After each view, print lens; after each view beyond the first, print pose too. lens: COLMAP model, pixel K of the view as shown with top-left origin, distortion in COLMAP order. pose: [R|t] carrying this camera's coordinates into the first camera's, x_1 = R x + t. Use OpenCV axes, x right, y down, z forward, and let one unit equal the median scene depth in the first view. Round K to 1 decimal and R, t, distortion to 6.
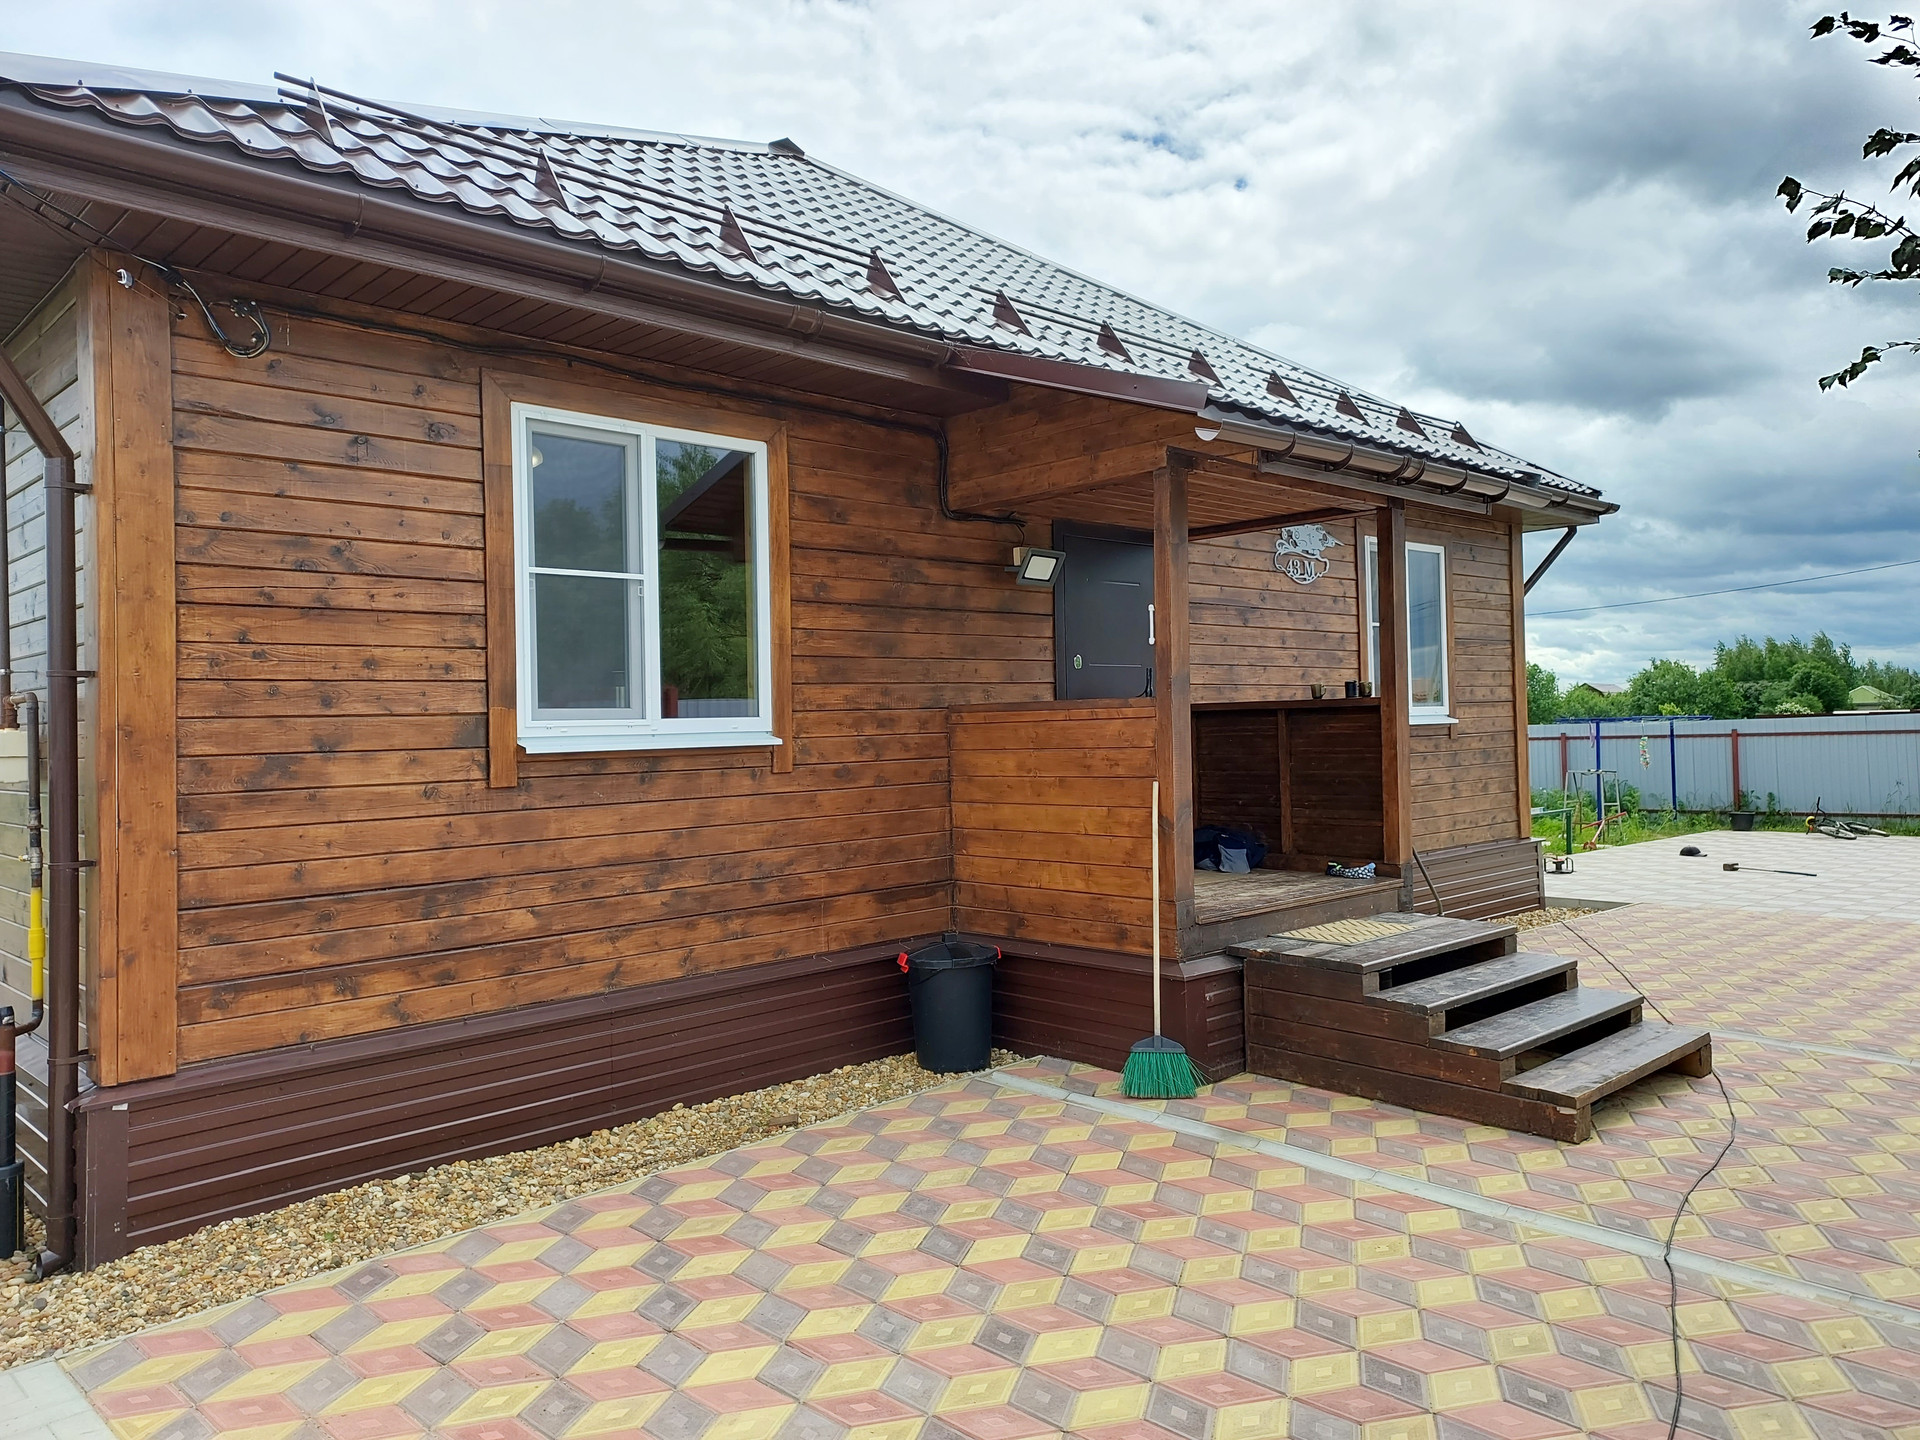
lens RADIAL K [[1376.5, 0, 953.9], [0, 1376.5, 701.7], [0, 0, 1]] dist [0.067764, -0.043354]
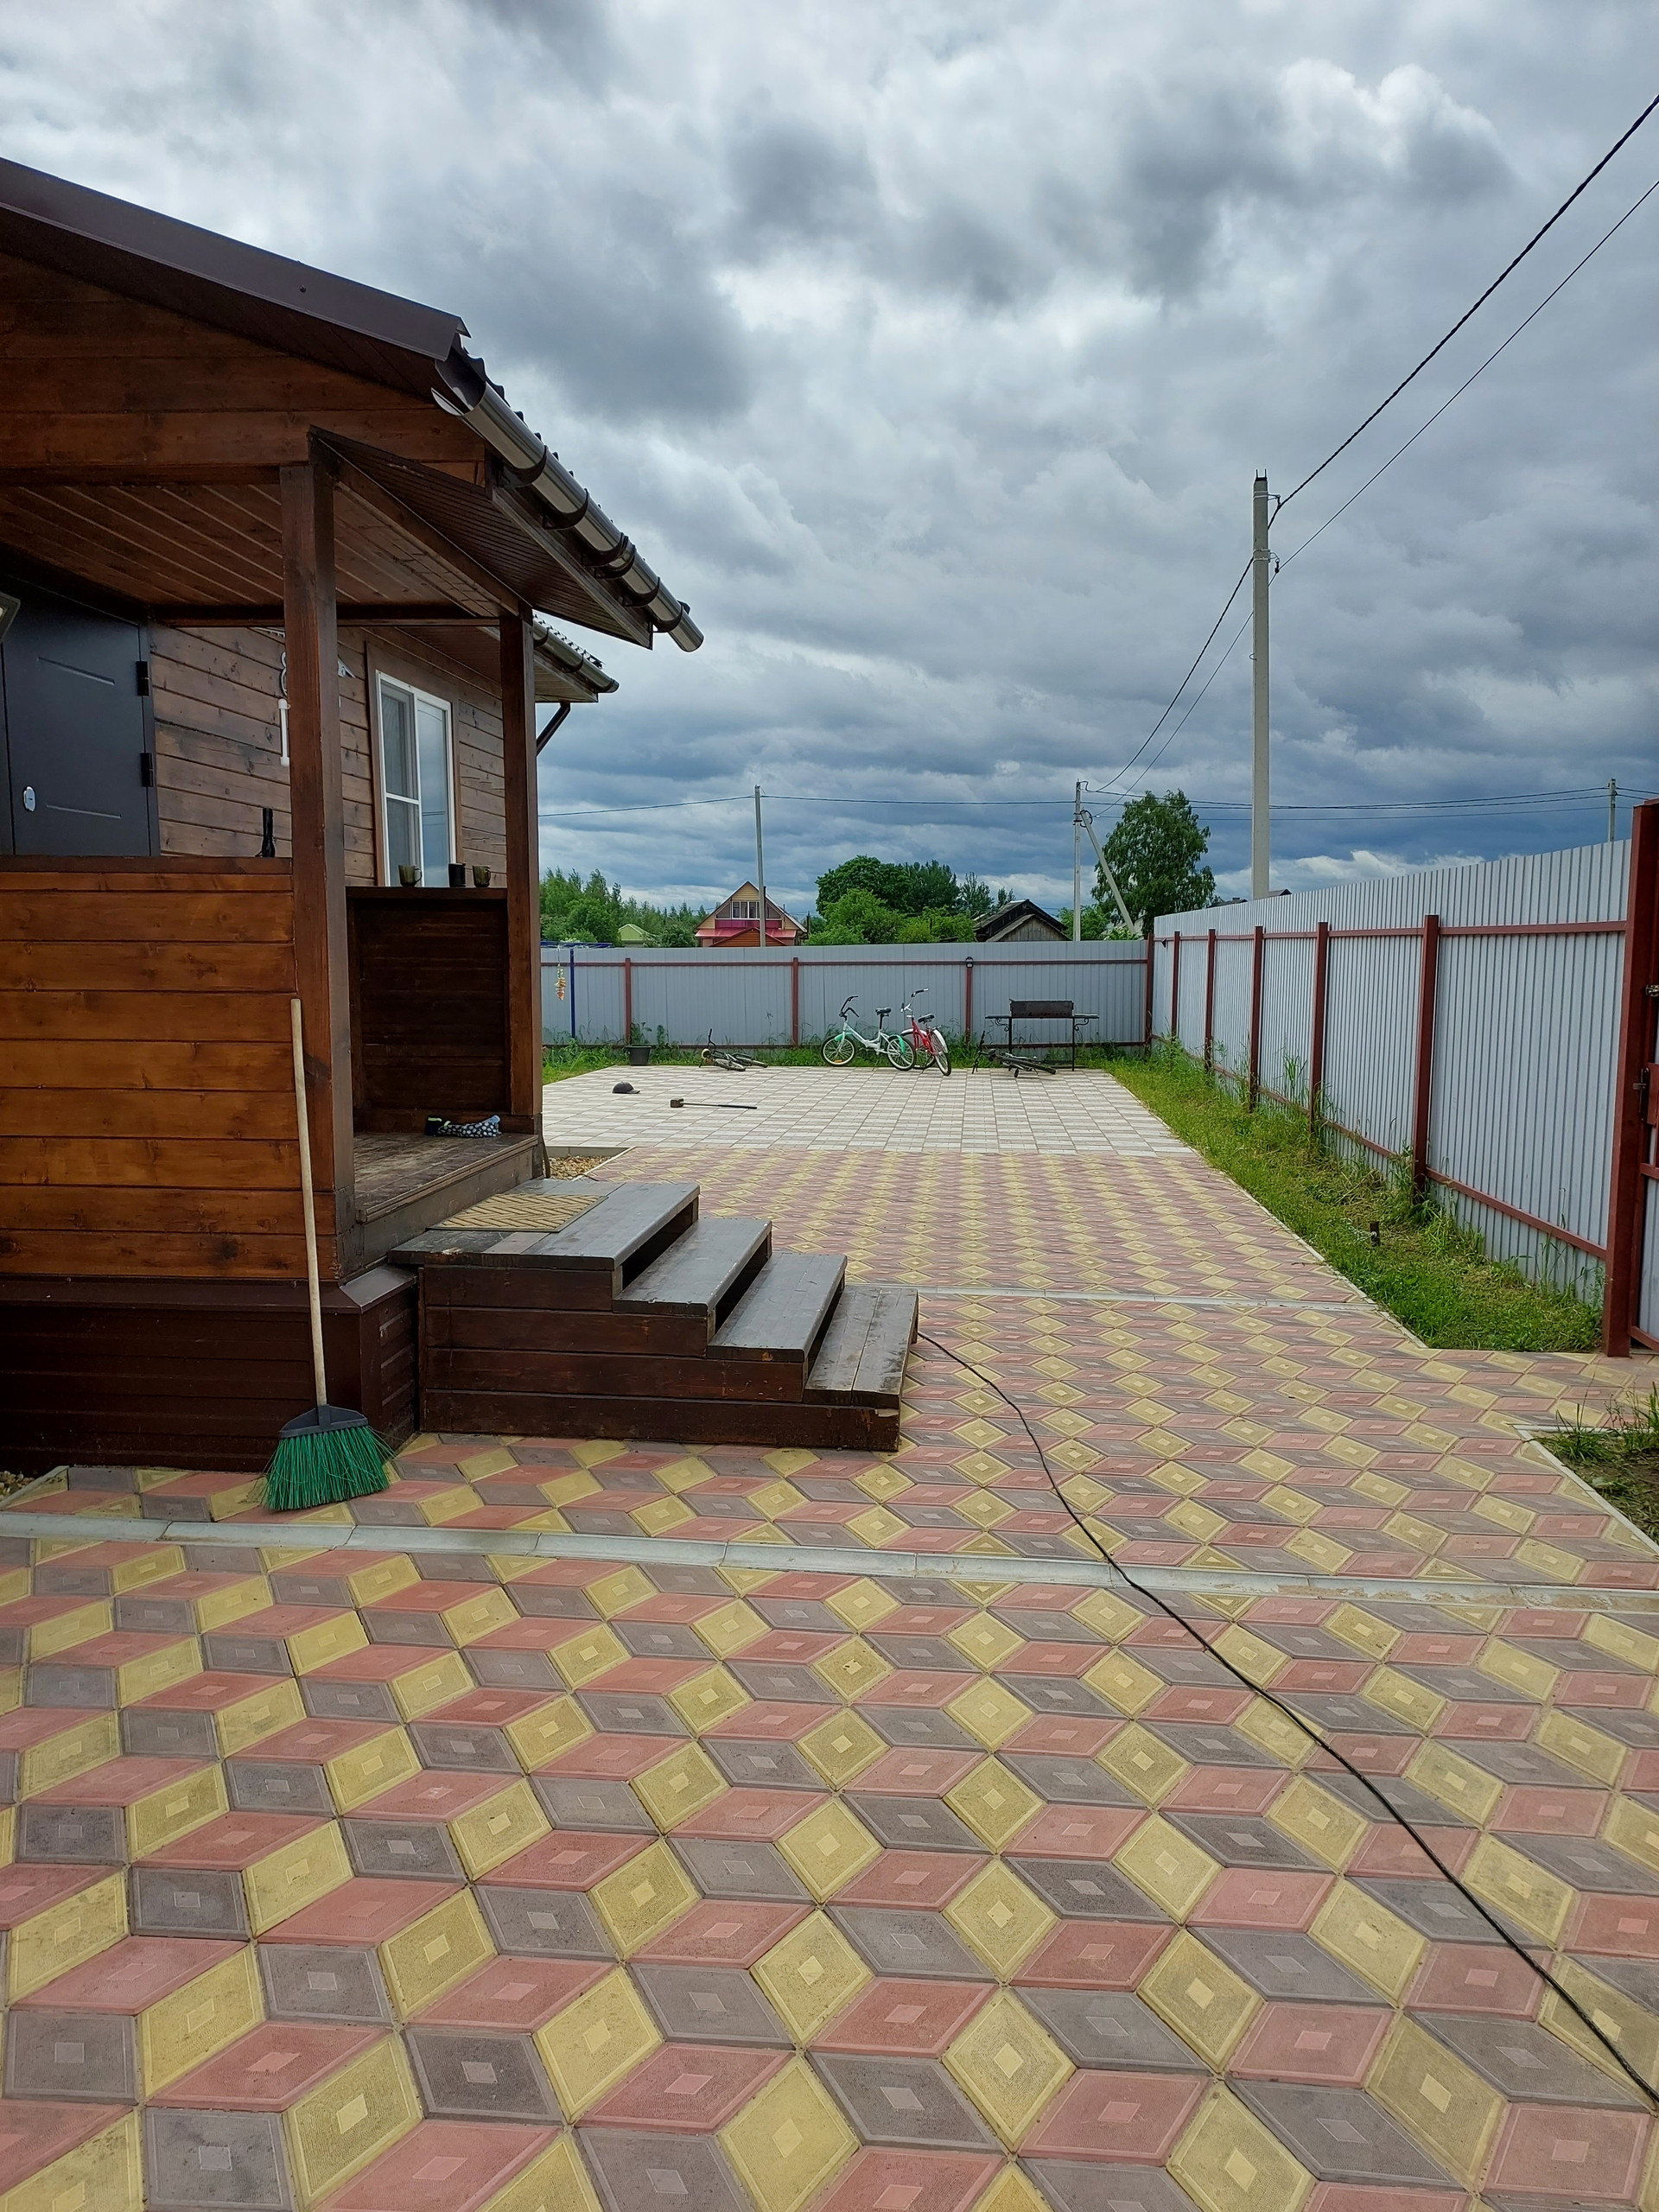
lens RADIAL K [[1585.9, 0, 835.8], [0, 1585.9, 1125.4], [0, 0, 1]] dist [0.067764, -0.043354]
pose [[0.749675, -0.047572, 0.660094, -0.146075], [-0.033770, 0.993364, 0.109943, 0.028460], [-0.660944, -0.104713, 0.743094, 0.317046]]
